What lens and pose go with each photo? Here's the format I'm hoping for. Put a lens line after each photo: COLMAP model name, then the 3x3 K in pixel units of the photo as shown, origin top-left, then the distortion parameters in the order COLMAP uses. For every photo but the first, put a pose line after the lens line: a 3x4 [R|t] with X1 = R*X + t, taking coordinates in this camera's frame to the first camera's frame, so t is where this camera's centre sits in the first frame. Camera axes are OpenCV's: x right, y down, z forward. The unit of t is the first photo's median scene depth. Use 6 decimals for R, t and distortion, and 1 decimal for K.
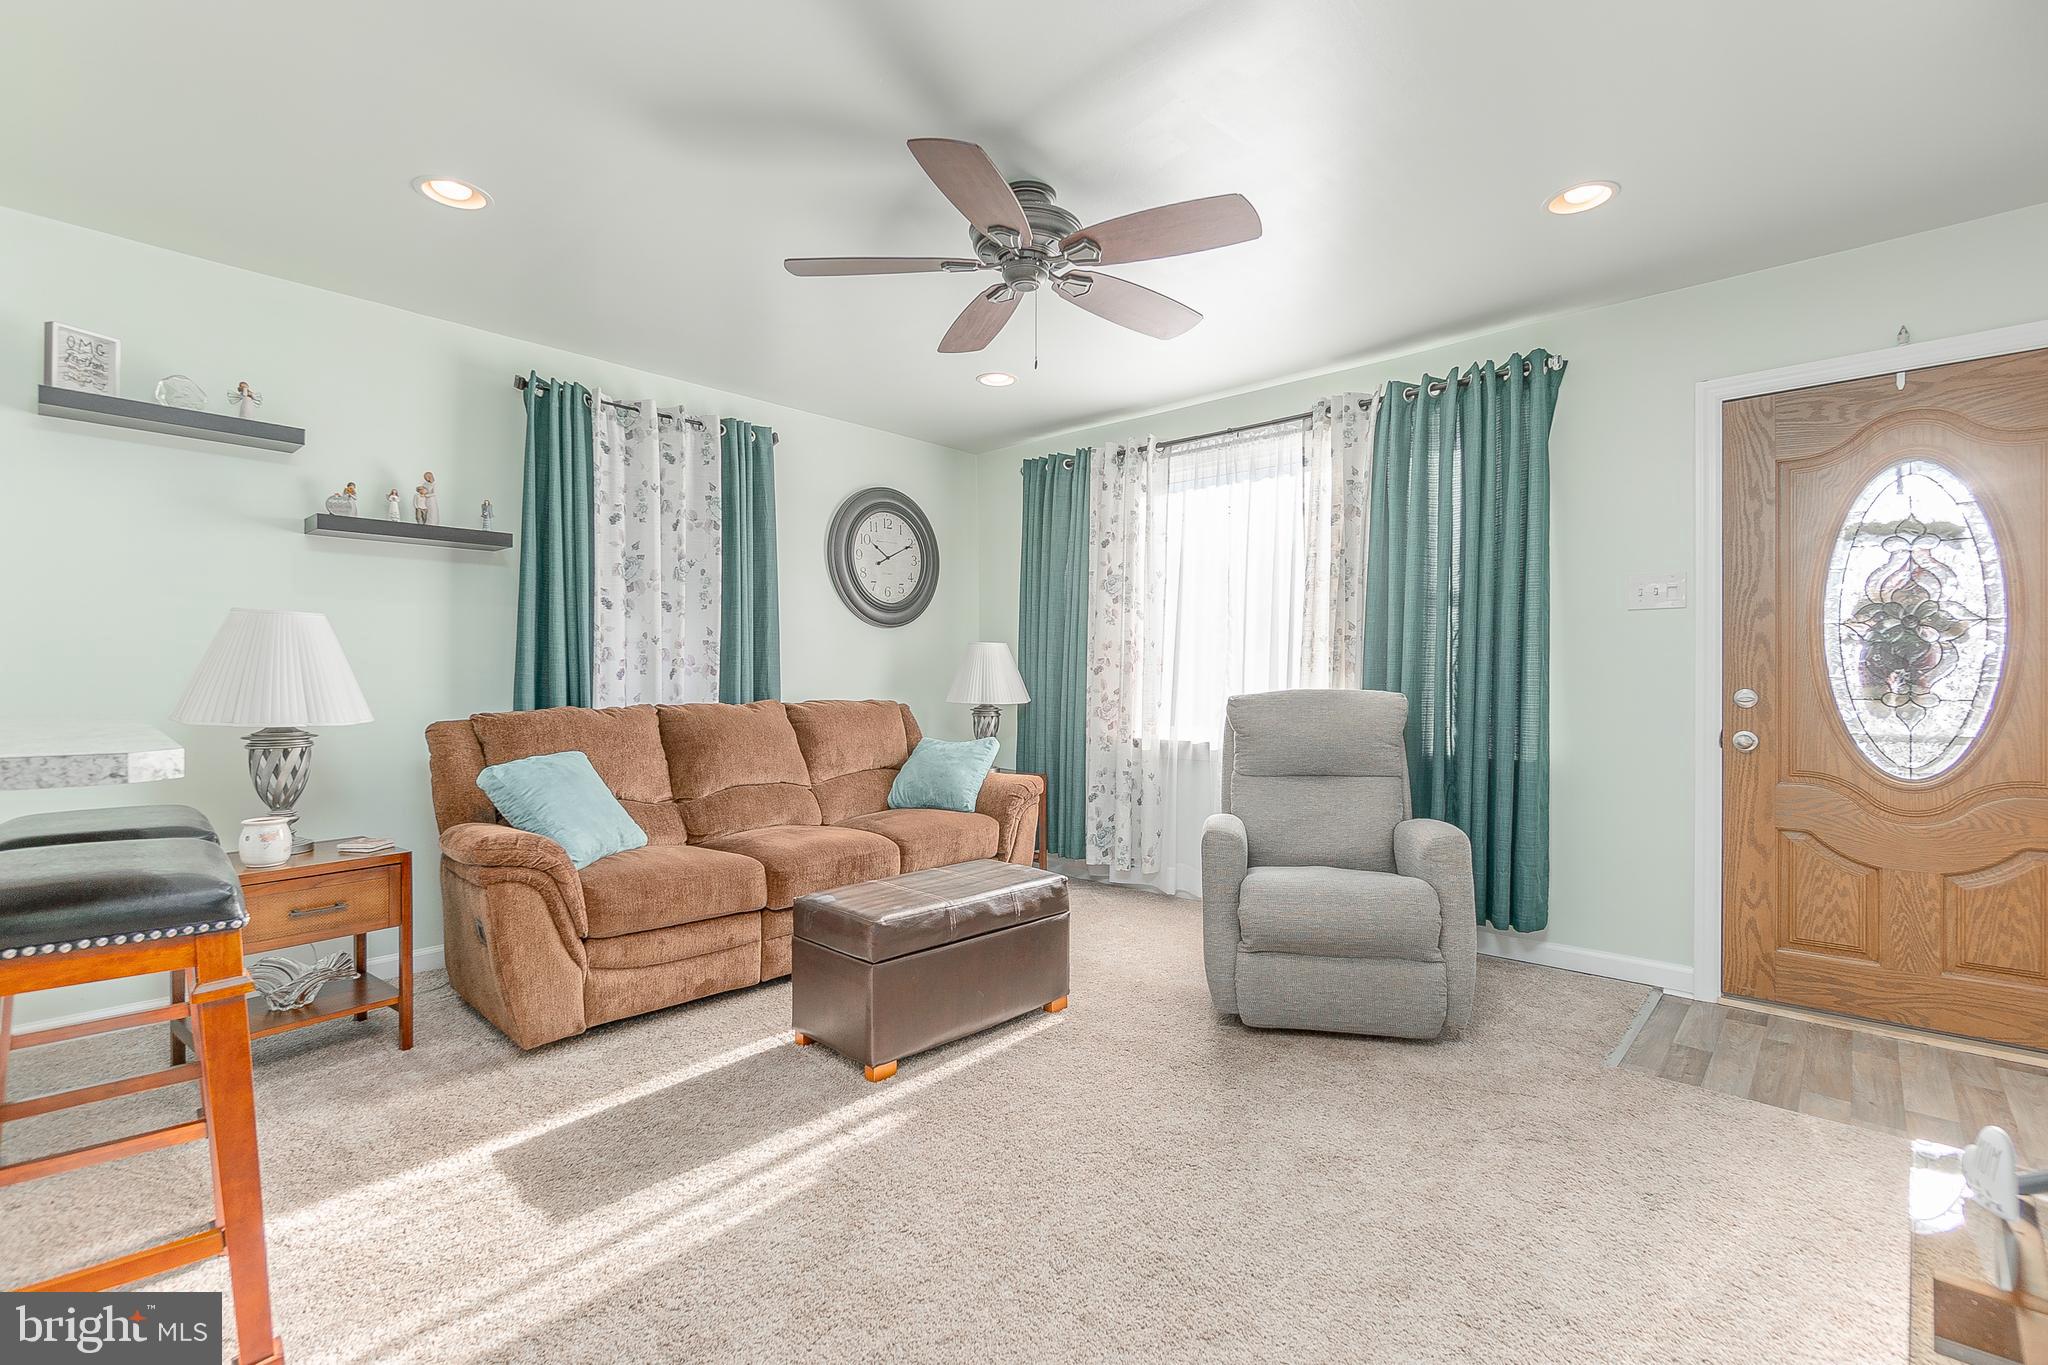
lens RADIAL K [[919.0, 0, 1040.0], [0, 919.0, 673.3], [0, 0, 1]] dist [-0.000747, 0.000134]
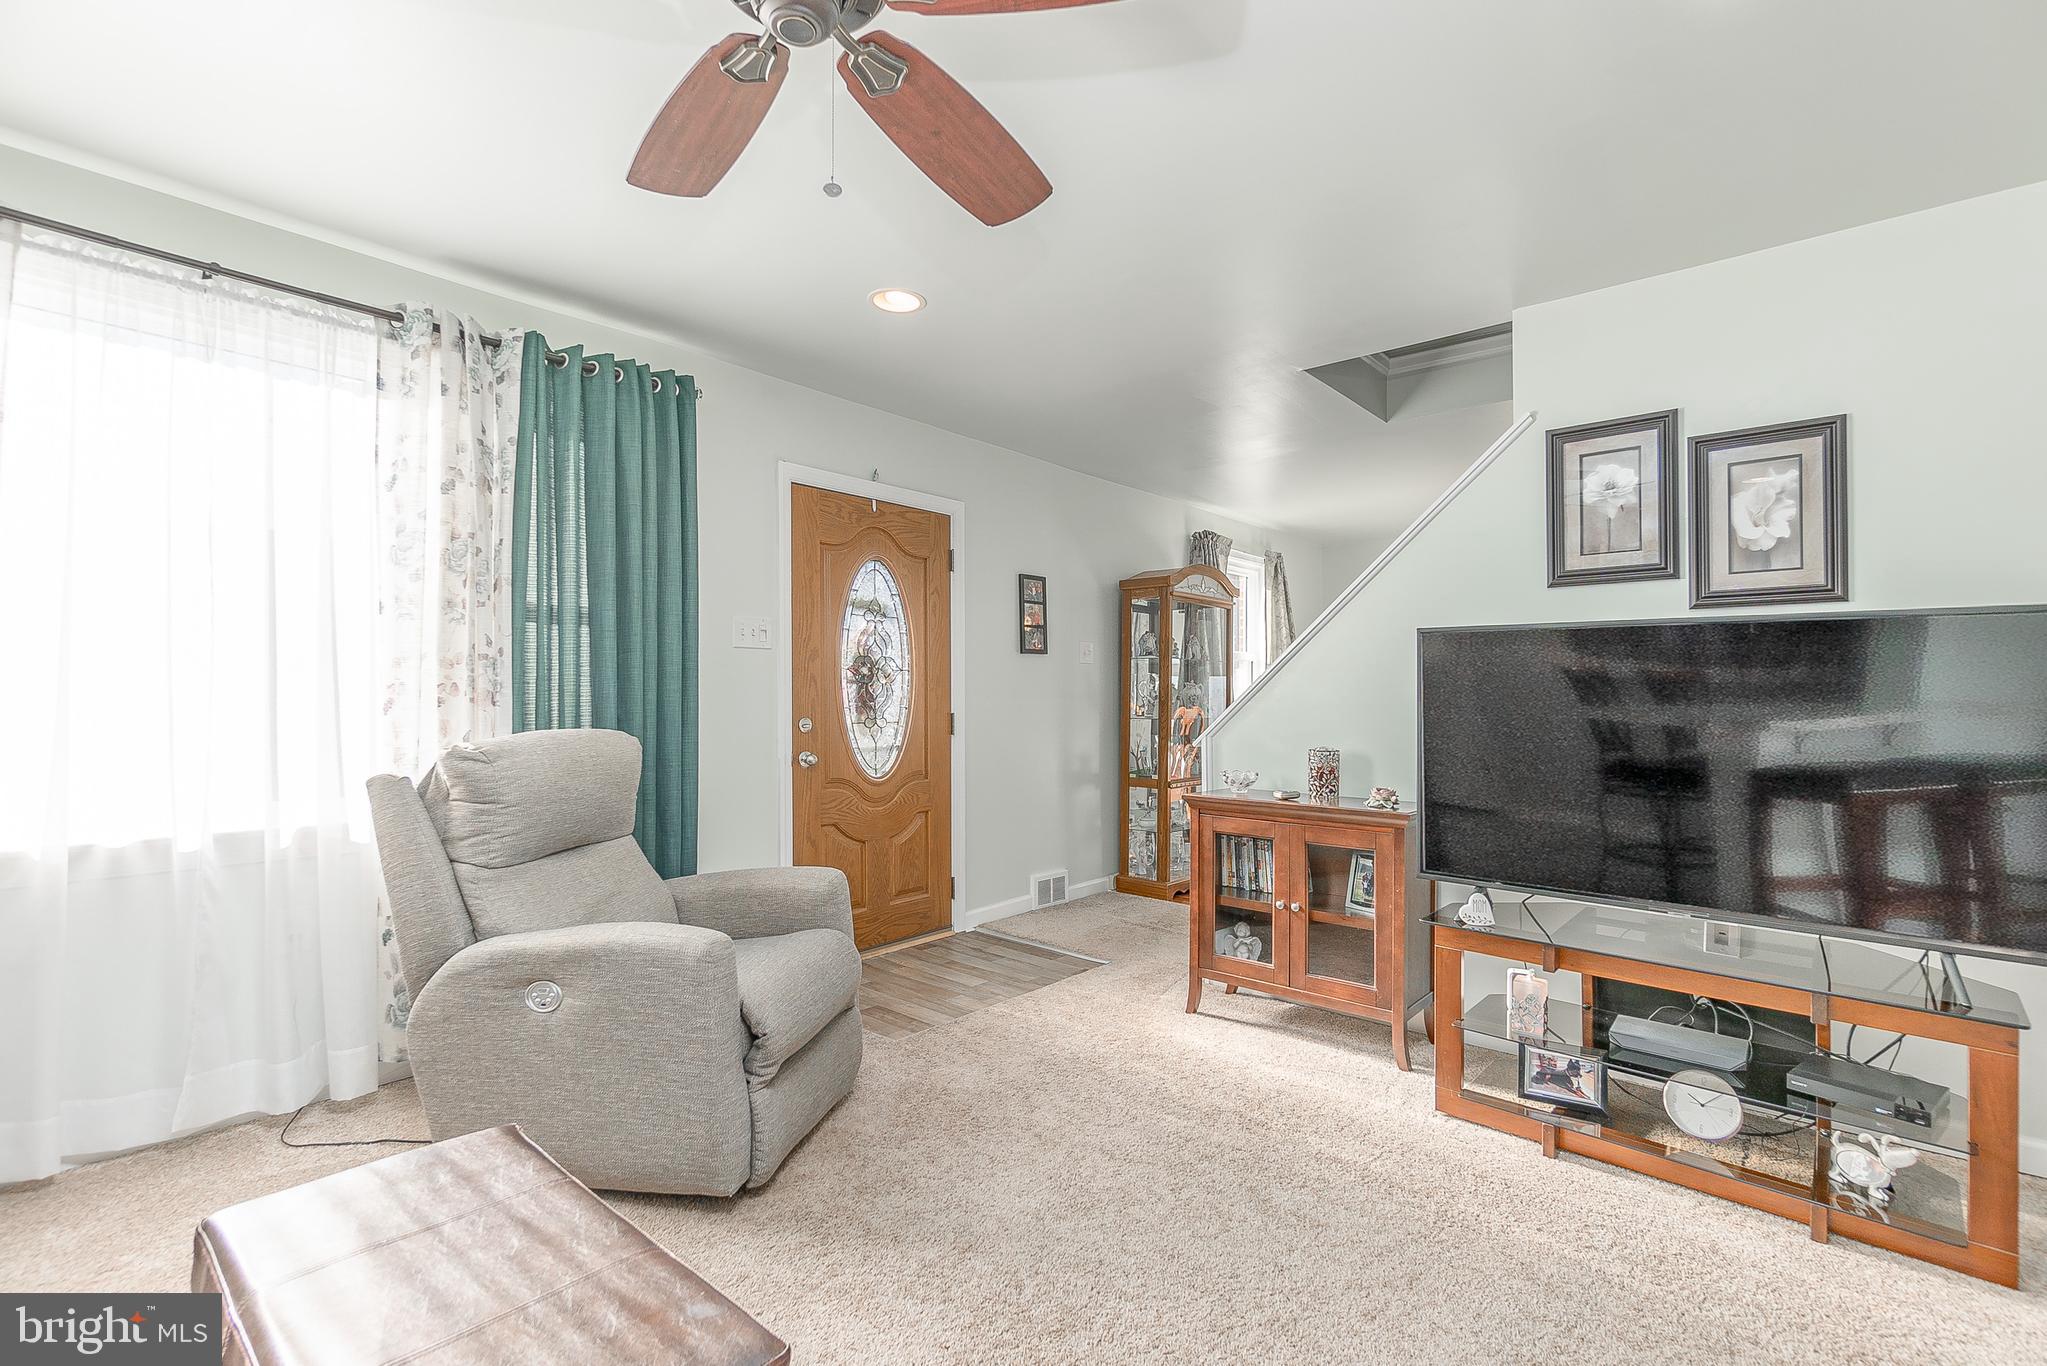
lens RADIAL K [[916.4, 0, 1012.5], [0, 916.4, 689.0], [0, 0, 1]] dist [-0.004679, 0.001140]
pose [[-0.004944, 0.007486, 0.999960, -0.455674], [-0.009860, 0.999923, -0.007535, -0.015090], [-0.999939, -0.009897, -0.004870, 0.692408]]
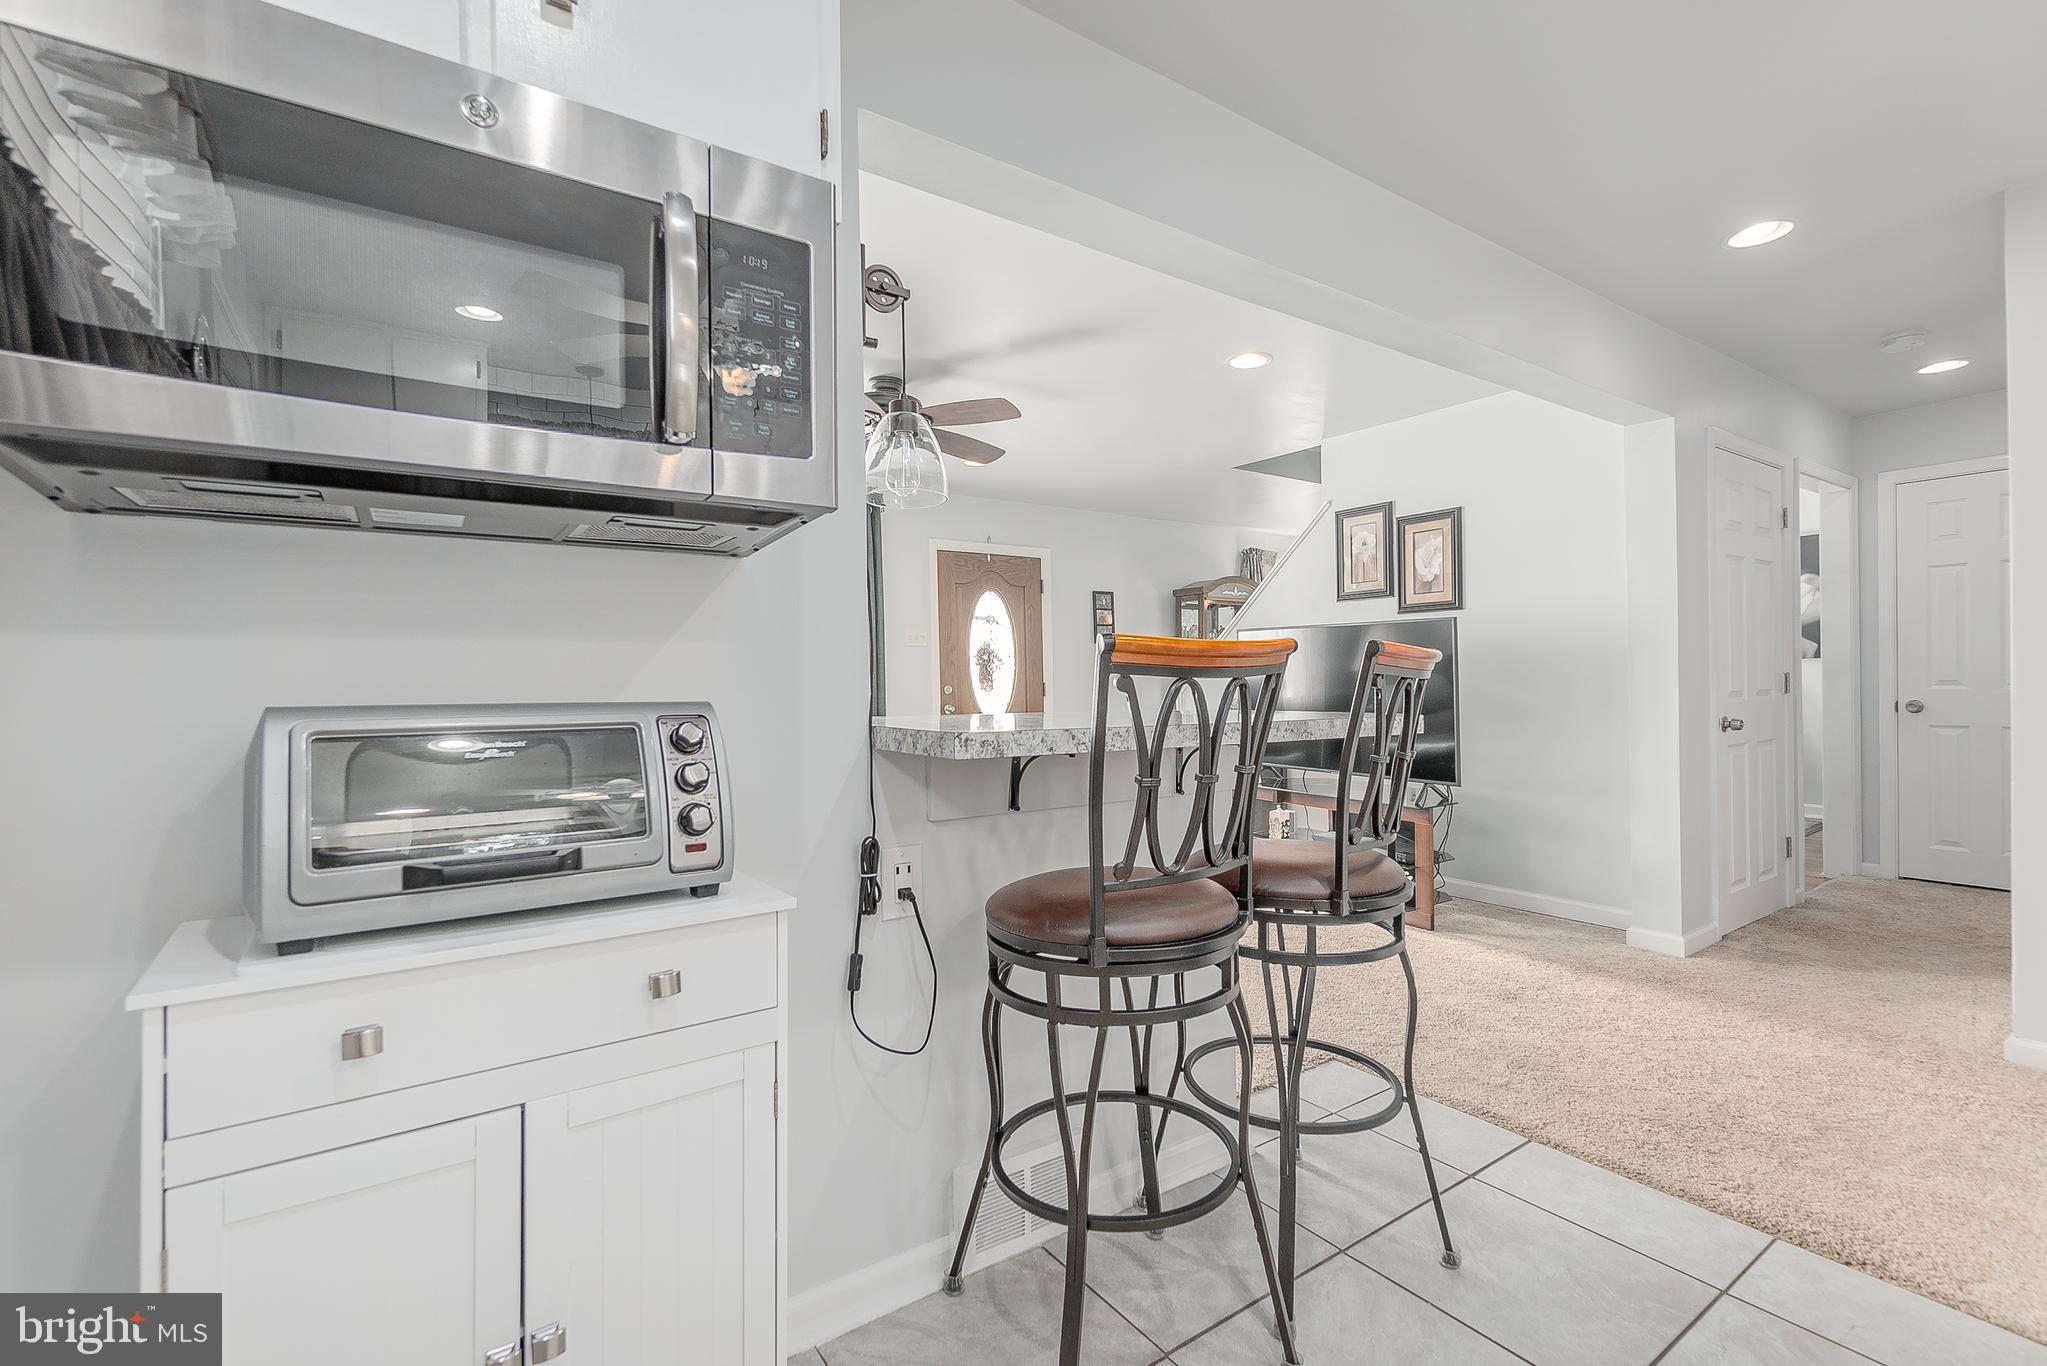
lens RADIAL K [[895.8, 0, 1013.6], [0, 895.8, 686.6], [0, 0, 1]] dist [-0.001017, -0.000150]
pose [[0.239100, -0.011905, 0.970922, -1.181324], [0.005556, 0.999925, 0.010892, -0.002762], [-0.970979, 0.002790, 0.239148, 0.330238]]
